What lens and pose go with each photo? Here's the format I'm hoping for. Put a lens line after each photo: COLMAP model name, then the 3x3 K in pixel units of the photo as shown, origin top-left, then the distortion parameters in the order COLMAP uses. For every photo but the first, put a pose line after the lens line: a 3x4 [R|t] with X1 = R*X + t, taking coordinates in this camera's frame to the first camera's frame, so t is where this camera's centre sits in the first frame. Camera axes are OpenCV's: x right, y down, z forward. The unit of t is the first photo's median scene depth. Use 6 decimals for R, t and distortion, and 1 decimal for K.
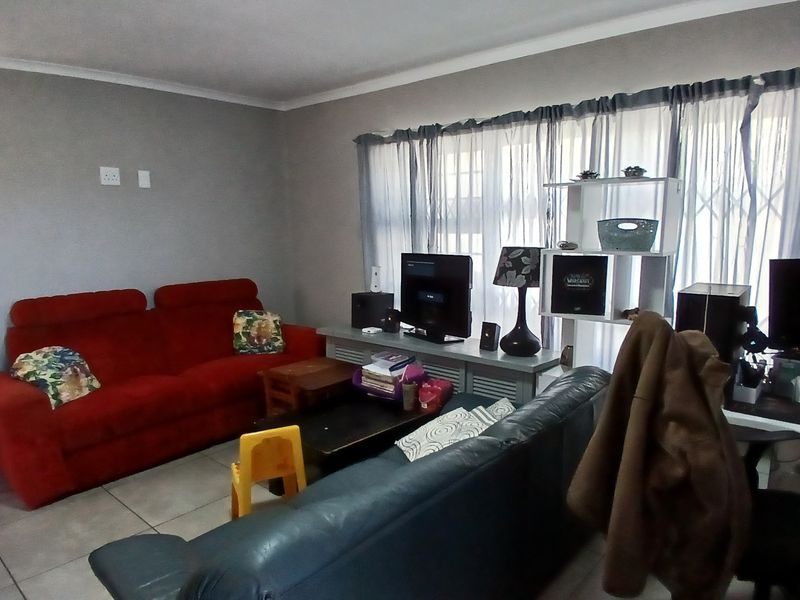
lens RADIAL K [[537.7, 0, 412.7], [0, 537.7, 311.6], [0, 0, 1]] dist [0.049024, -0.084312]
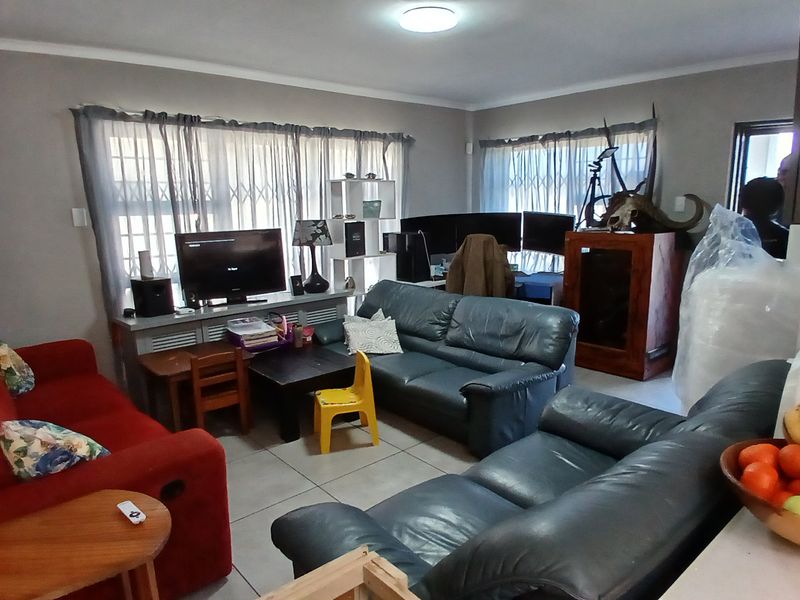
lens RADIAL K [[537.7, 0, 412.7], [0, 537.7, 311.6], [0, 0, 1]] dist [0.049024, -0.084312]
pose [[0.121956, -0.194010, 0.973389, -1.197921], [0.176540, 0.969312, 0.171079, -0.073578], [-0.976709, 0.150978, 0.152464, 0.504796]]
